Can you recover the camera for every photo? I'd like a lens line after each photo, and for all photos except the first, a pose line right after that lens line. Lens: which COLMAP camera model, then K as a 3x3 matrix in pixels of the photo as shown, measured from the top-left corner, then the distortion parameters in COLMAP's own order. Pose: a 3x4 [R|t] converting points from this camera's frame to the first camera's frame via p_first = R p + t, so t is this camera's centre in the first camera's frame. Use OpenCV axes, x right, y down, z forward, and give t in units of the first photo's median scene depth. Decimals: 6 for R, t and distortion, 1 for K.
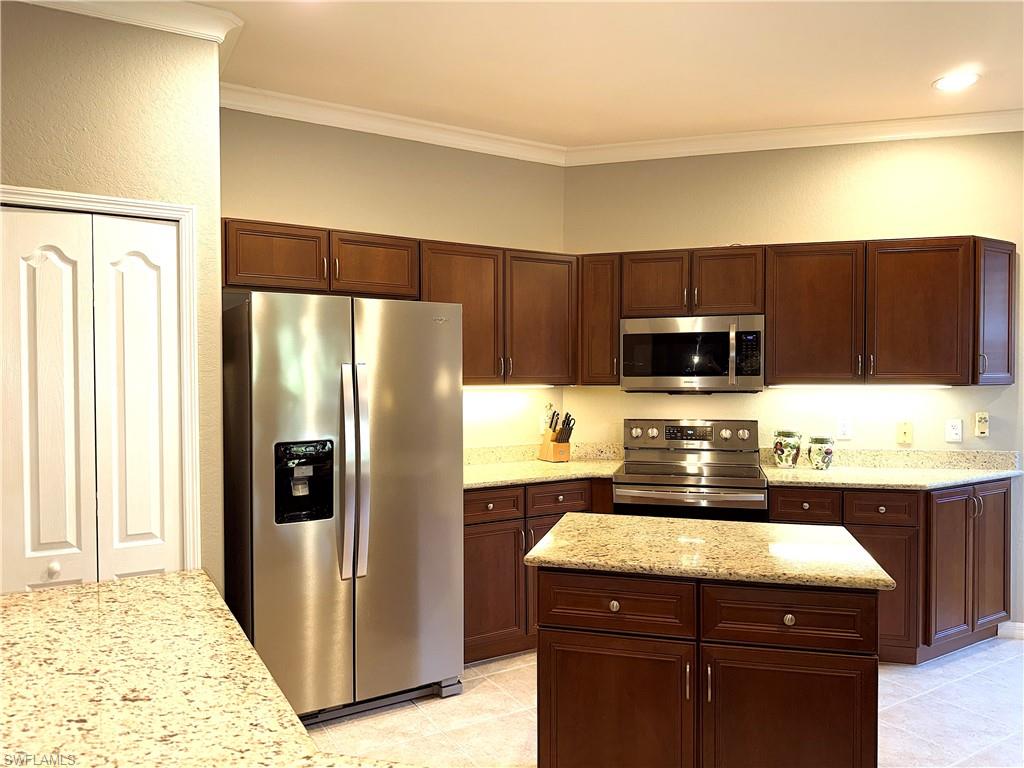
lens RADIAL K [[724.7, 0, 514.8], [0, 724.7, 386.8], [0, 0, 1]] dist [0.033718, -0.029232]
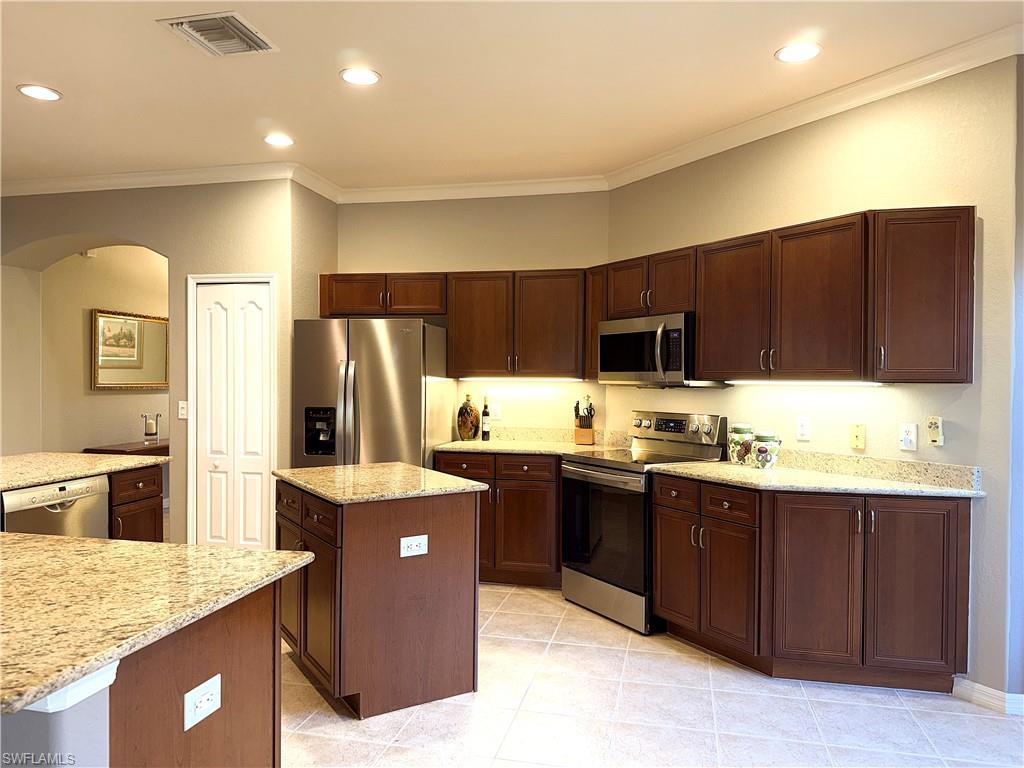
lens RADIAL K [[724.7, 0, 519.9], [0, 724.7, 385.0], [0, 0, 1]] dist [0.033718, -0.029232]
pose [[0.729483, 0.016064, -0.683811, 0.862735], [-0.022684, 0.999742, -0.000713, 0.010991], [0.683623, 0.016032, 0.729659, 0.075692]]
